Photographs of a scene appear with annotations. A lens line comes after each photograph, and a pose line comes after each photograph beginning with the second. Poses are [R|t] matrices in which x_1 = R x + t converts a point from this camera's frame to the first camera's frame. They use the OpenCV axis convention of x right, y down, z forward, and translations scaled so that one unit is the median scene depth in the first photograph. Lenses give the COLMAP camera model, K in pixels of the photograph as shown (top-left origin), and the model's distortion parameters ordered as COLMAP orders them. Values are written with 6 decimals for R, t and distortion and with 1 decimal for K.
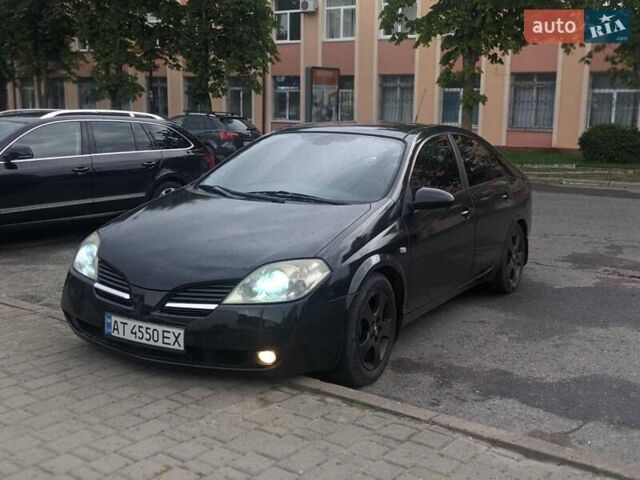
lens RADIAL K [[739.0, 0, 321.9], [0, 739.0, 241.9], [0, 0, 1]] dist [0.036079, -0.011083]
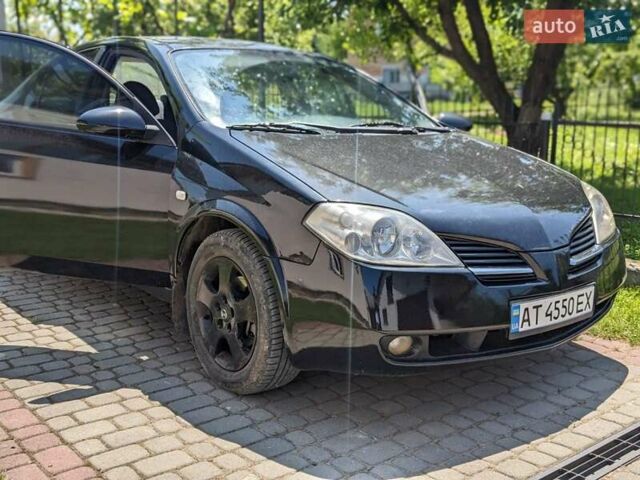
lens RADIAL K [[719.2, 0, 320.7], [0, 719.2, 238.5], [0, 0, 1]] dist [0.001619, -0.022883]
pose [[0.397556, -0.183210, 0.899101, -0.959174], [0.137818, 0.980671, 0.138892, -0.076694], [-0.907169, 0.068695, 0.415121, 0.912039]]
